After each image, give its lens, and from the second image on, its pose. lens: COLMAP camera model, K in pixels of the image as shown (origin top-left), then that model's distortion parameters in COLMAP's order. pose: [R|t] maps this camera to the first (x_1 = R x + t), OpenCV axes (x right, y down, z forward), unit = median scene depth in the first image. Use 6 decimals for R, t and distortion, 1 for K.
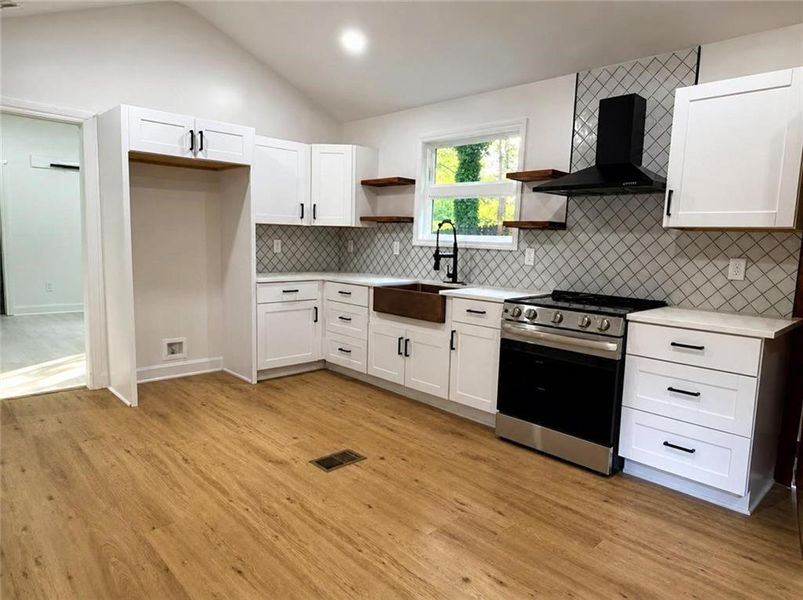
lens RADIAL K [[530.9, 0, 401.5], [0, 530.9, 300.0], [0, 0, 1]] dist [-0.004840, -0.002322]
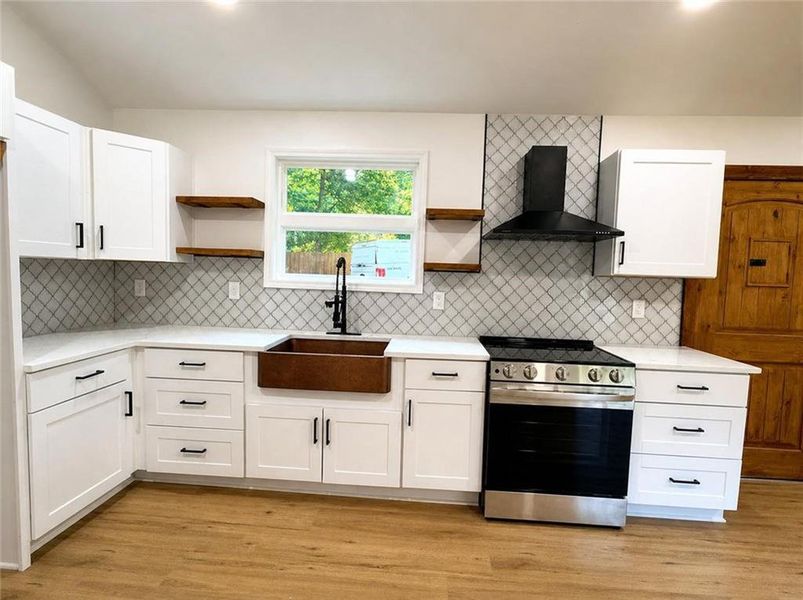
lens RADIAL K [[432.6, 0, 401.5], [0, 432.6, 300.0], [0, 0, 1]] dist [-0.001626, 0.000168]
pose [[0.728516, -0.049091, 0.683267, -0.315544], [0.067391, 0.997727, -0.000169, -0.085108], [-0.681706, 0.046170, 0.730168, 0.483042]]
